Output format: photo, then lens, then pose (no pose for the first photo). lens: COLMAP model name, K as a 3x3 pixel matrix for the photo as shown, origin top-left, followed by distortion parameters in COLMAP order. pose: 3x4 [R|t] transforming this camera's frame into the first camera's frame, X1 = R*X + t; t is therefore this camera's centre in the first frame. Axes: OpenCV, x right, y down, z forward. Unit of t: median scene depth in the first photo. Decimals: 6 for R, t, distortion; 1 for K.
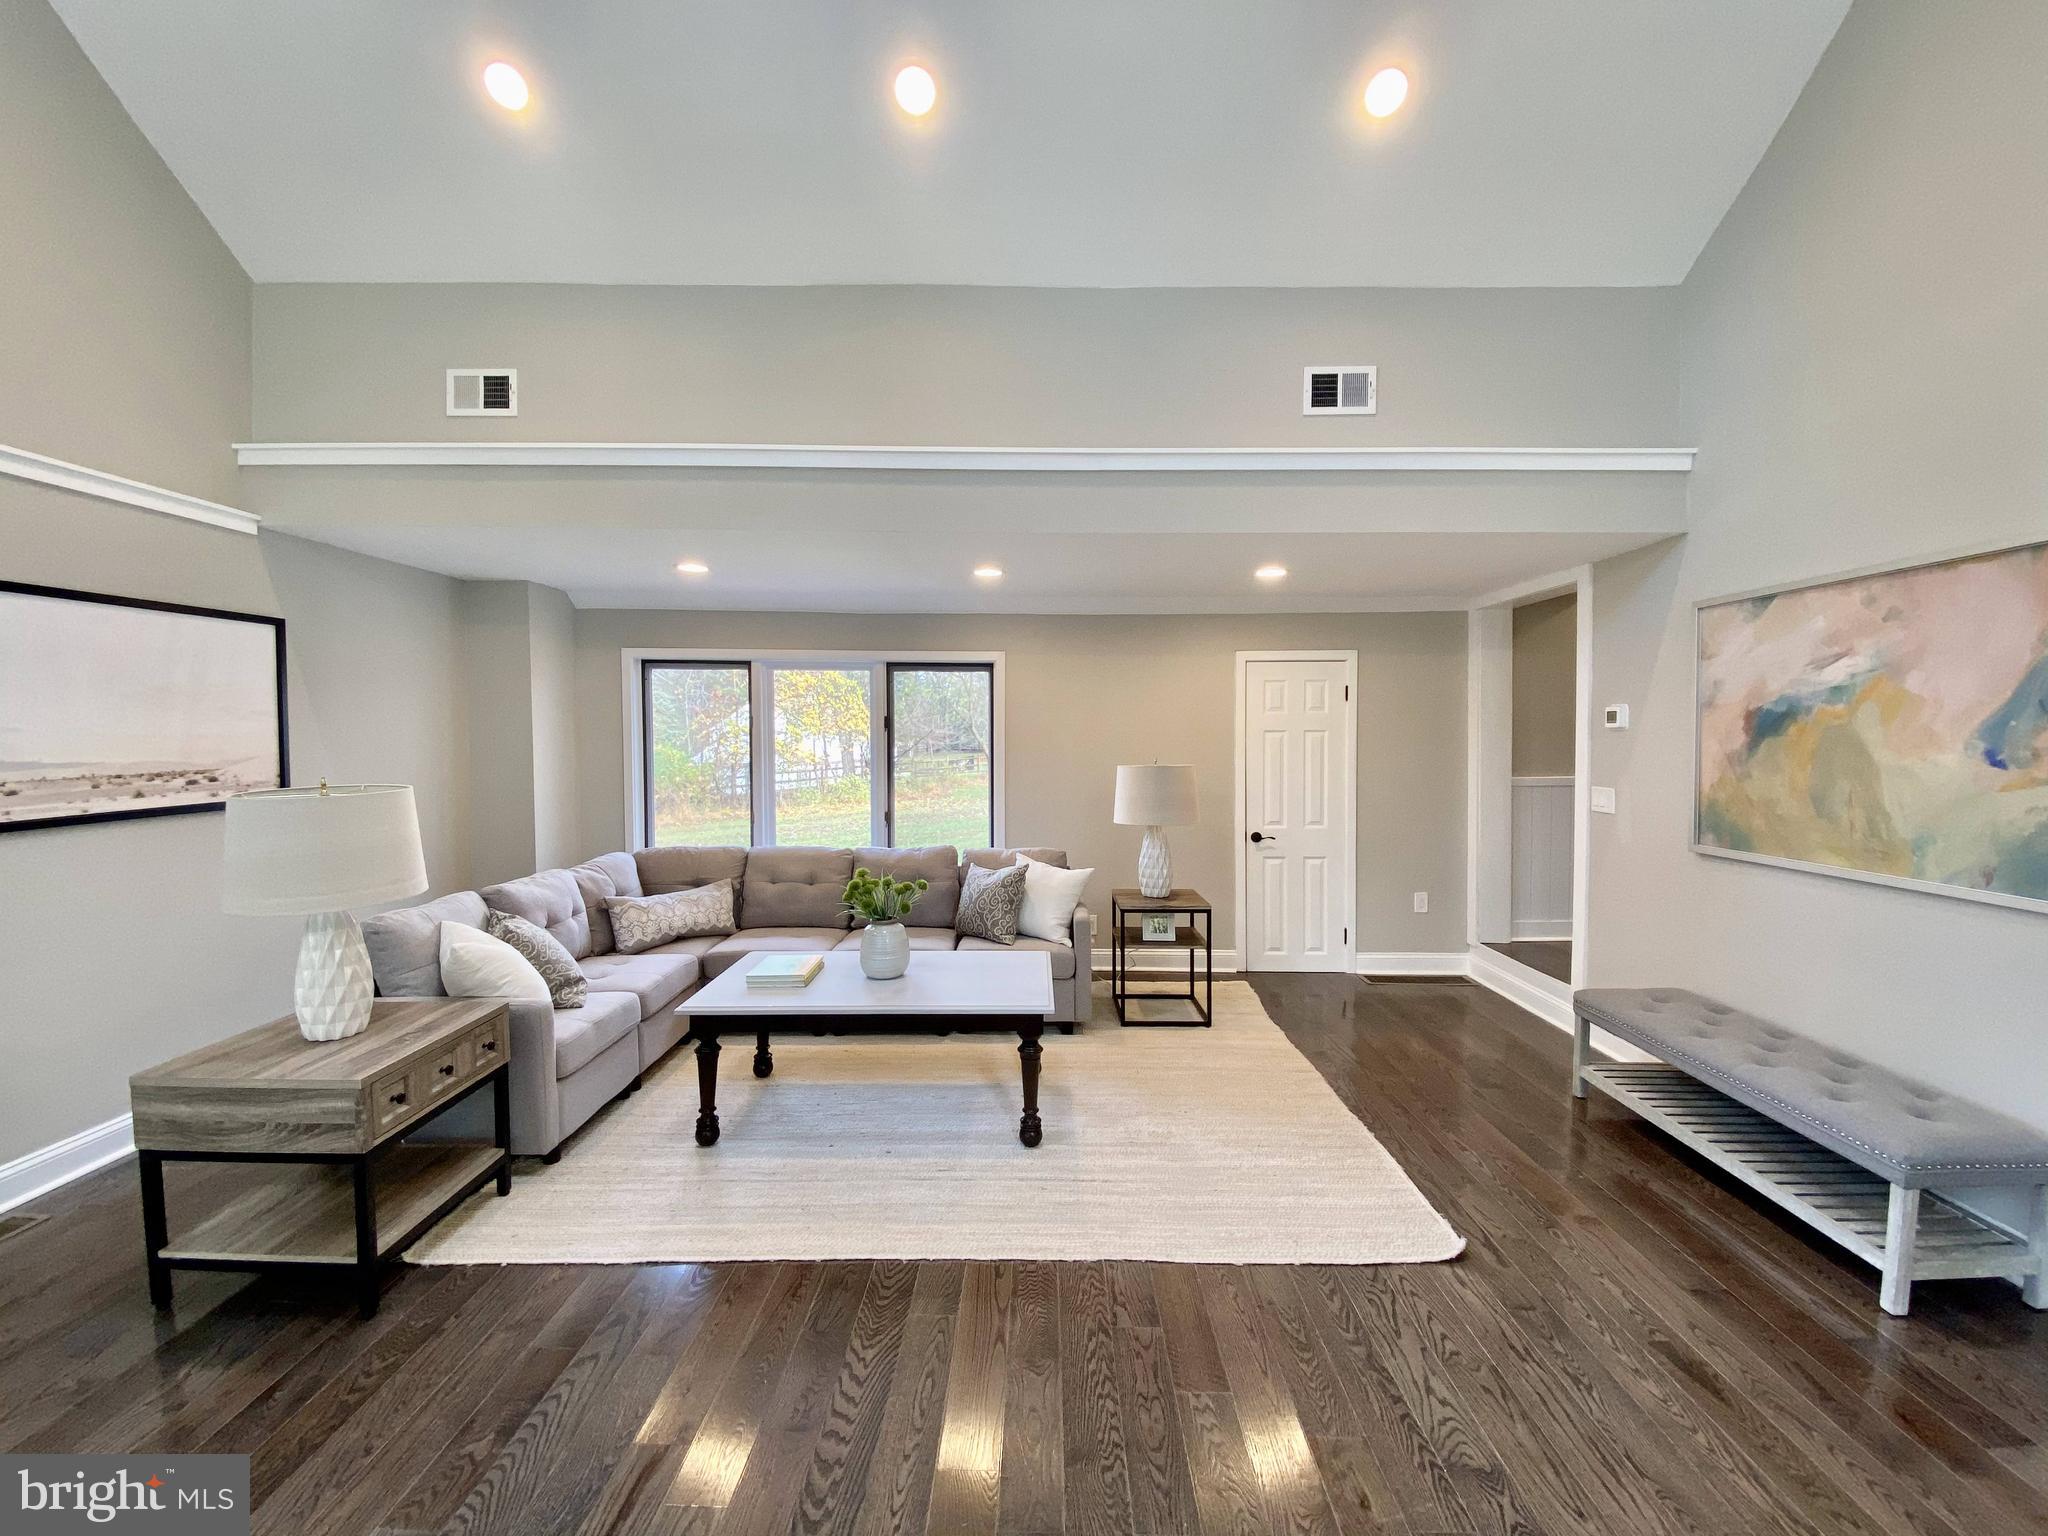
lens RADIAL K [[826.8, 0, 1024.0], [0, 826.8, 768.0], [0, 0, 1]] dist [0.019656, -0.021533]
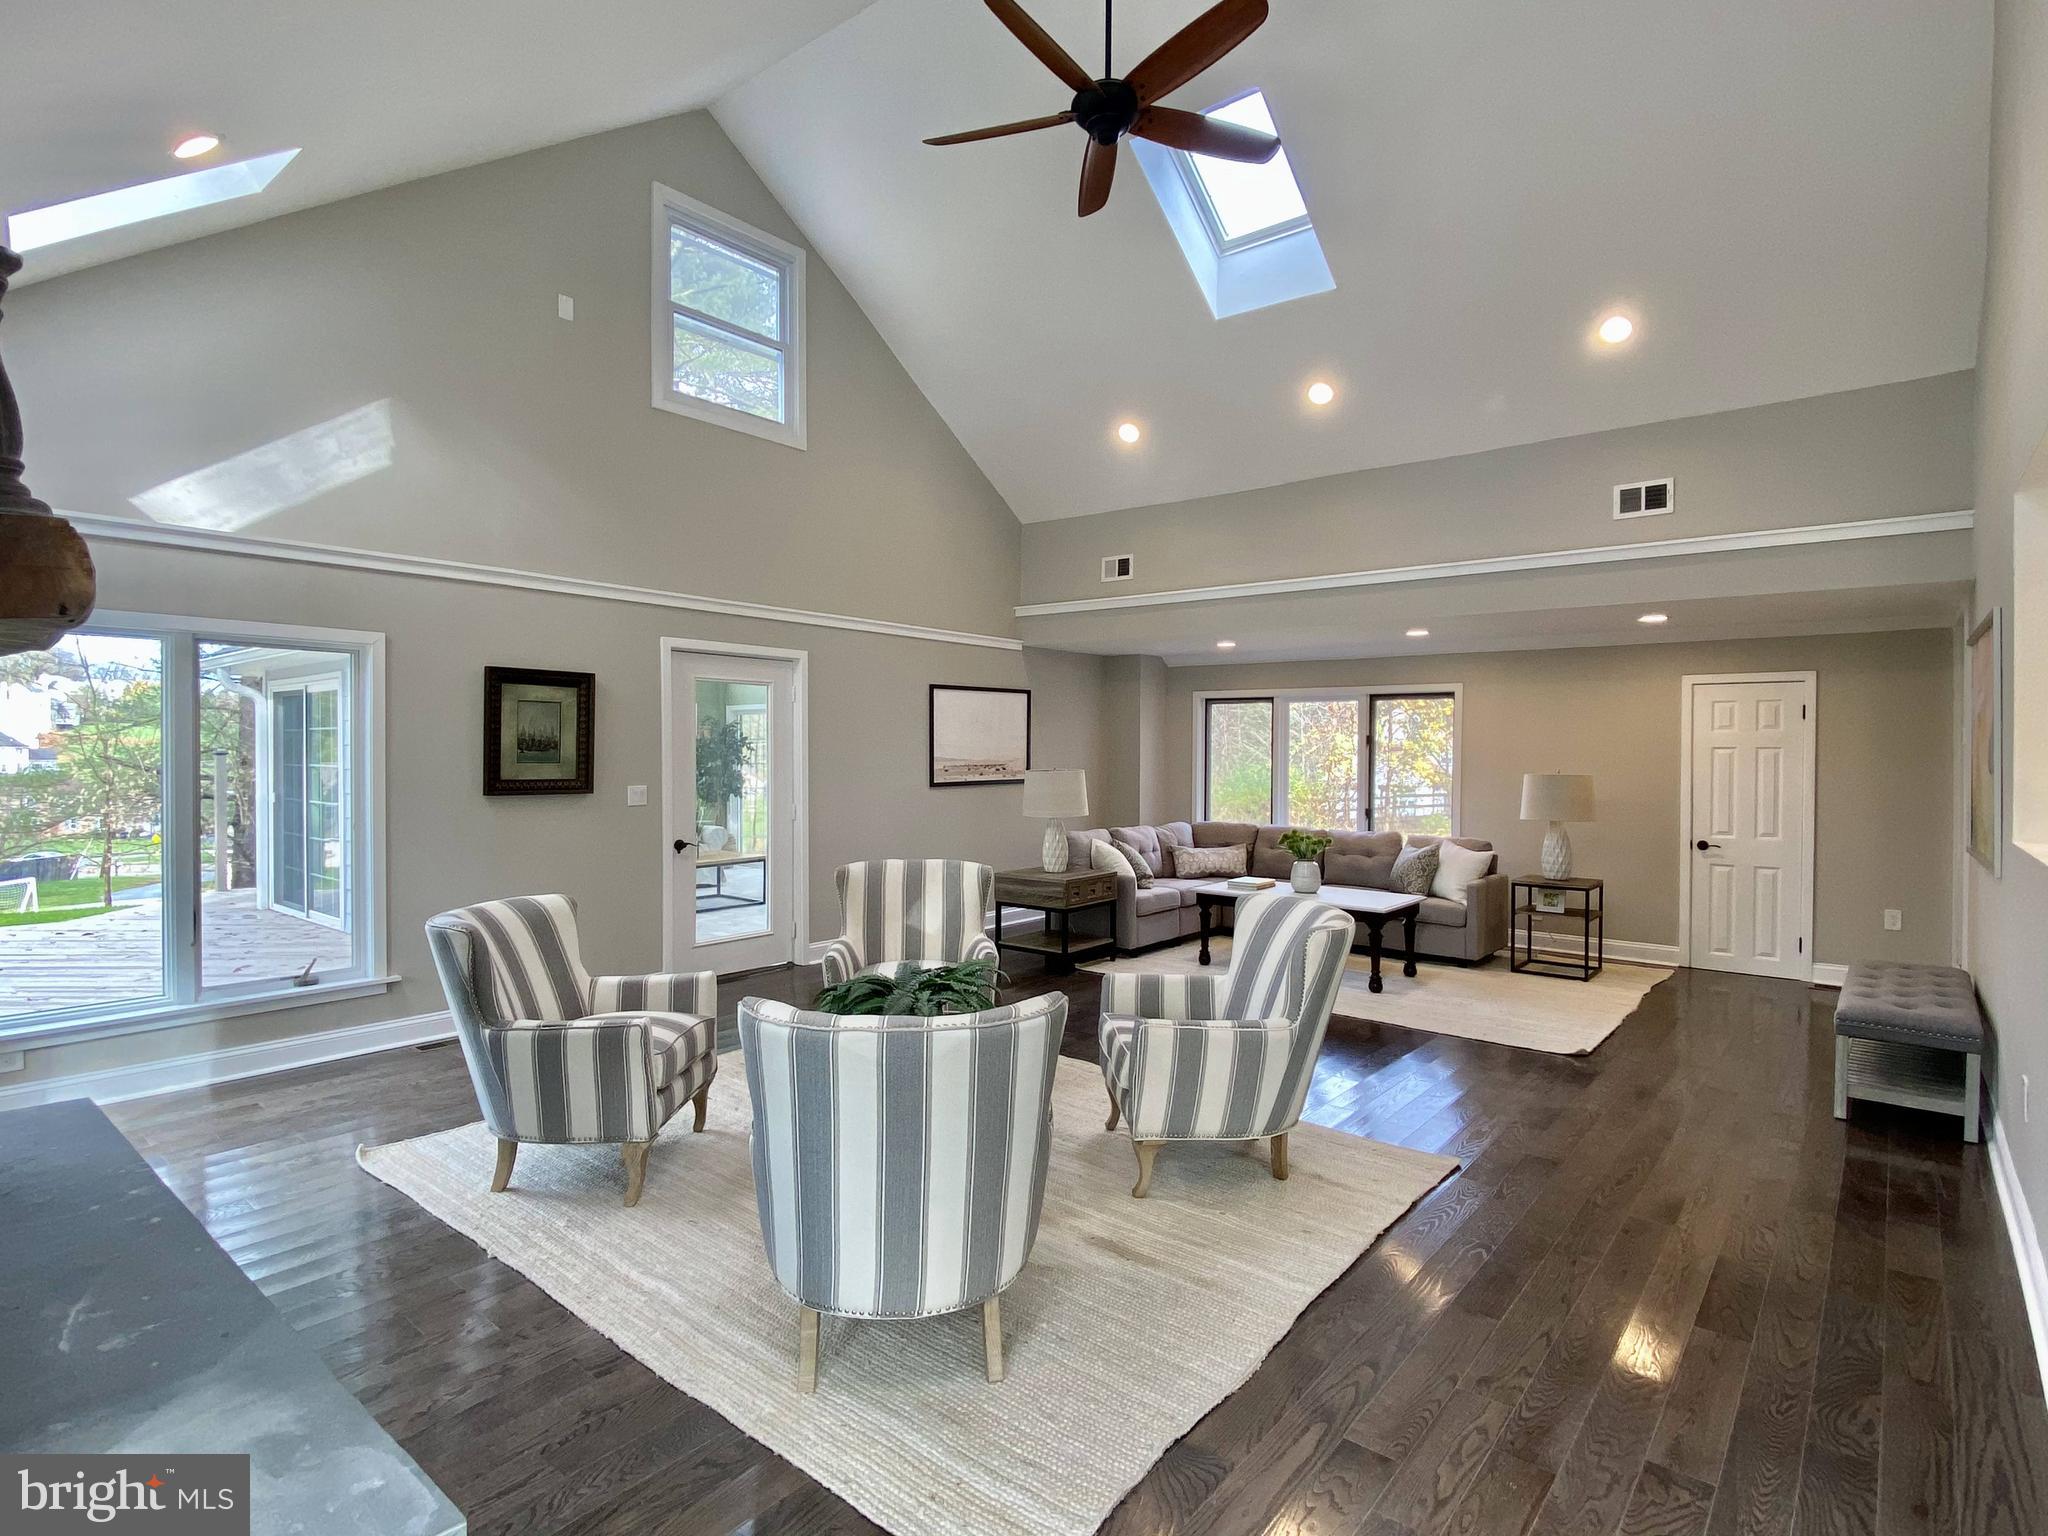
lens RADIAL K [[1010.6, 0, 1024.0], [0, 1010.6, 768.0], [0, 0, 1]] dist [-0.002647, -0.000029]
pose [[0.778324, 0.016129, -0.627656, 0.633215], [-0.030002, 0.999483, -0.011520, 0.036723], [0.627146, 0.027797, 0.778406, -0.911645]]
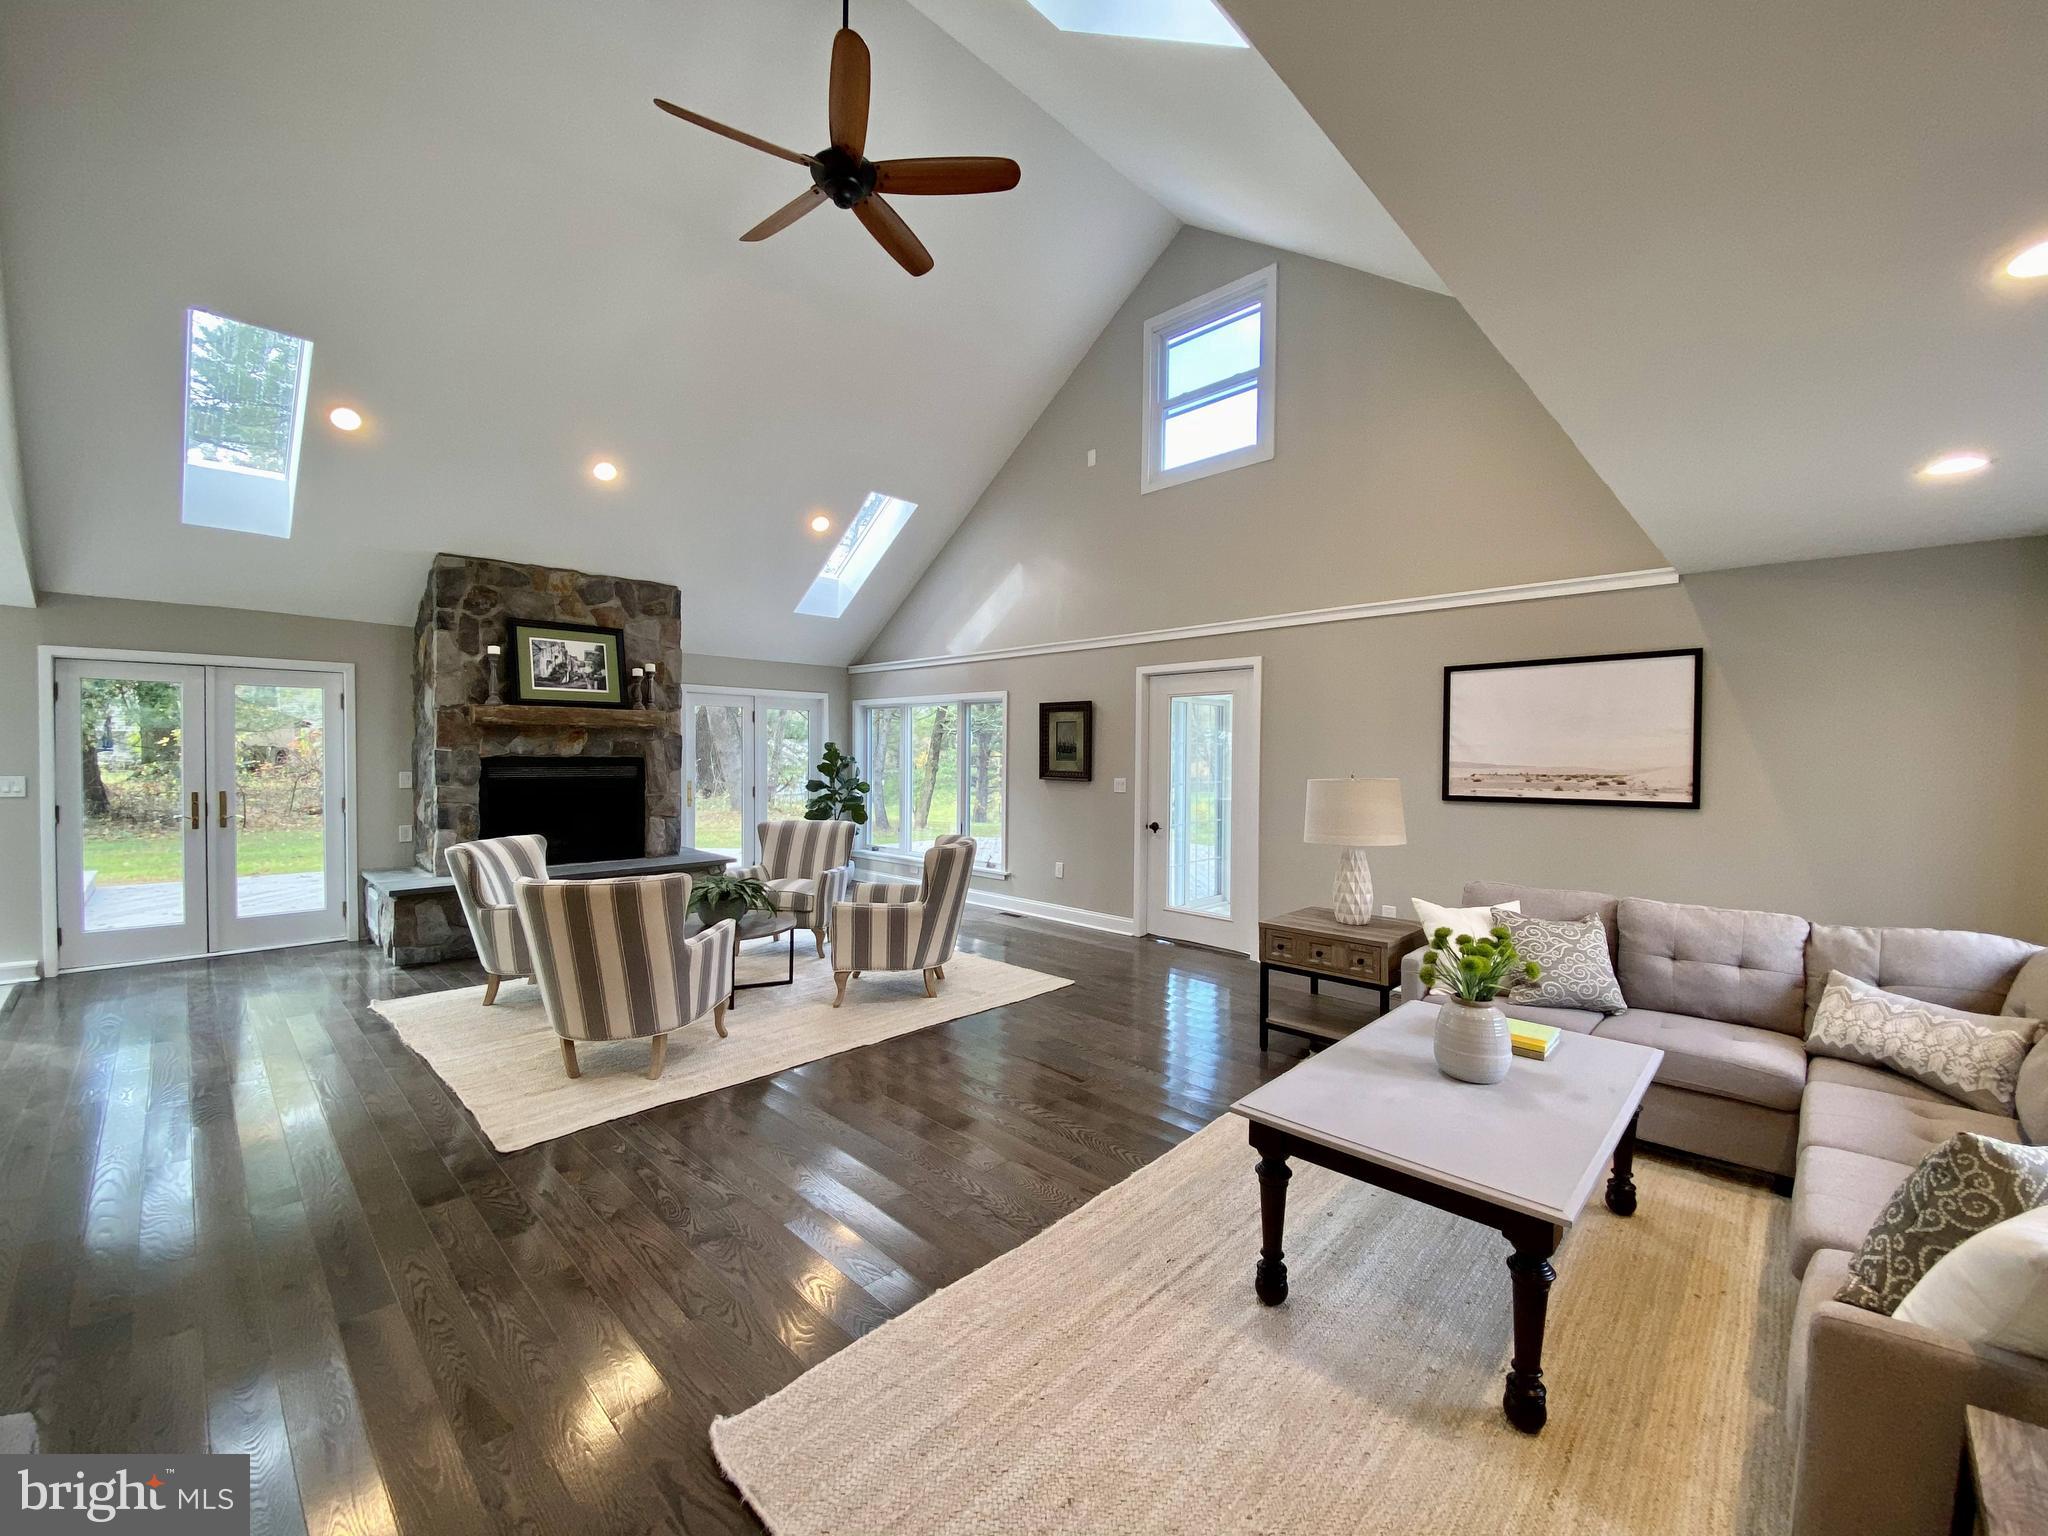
lens RADIAL K [[826.8, 0, 1024.0], [0, 826.8, 768.0], [0, 0, 1]] dist [0.019656, -0.021533]
pose [[-0.697694, 0.012202, -0.716292, 0.590235], [-0.030784, 0.998421, 0.046993, -0.039658], [0.715734, 0.054837, -0.696217, 1.149273]]
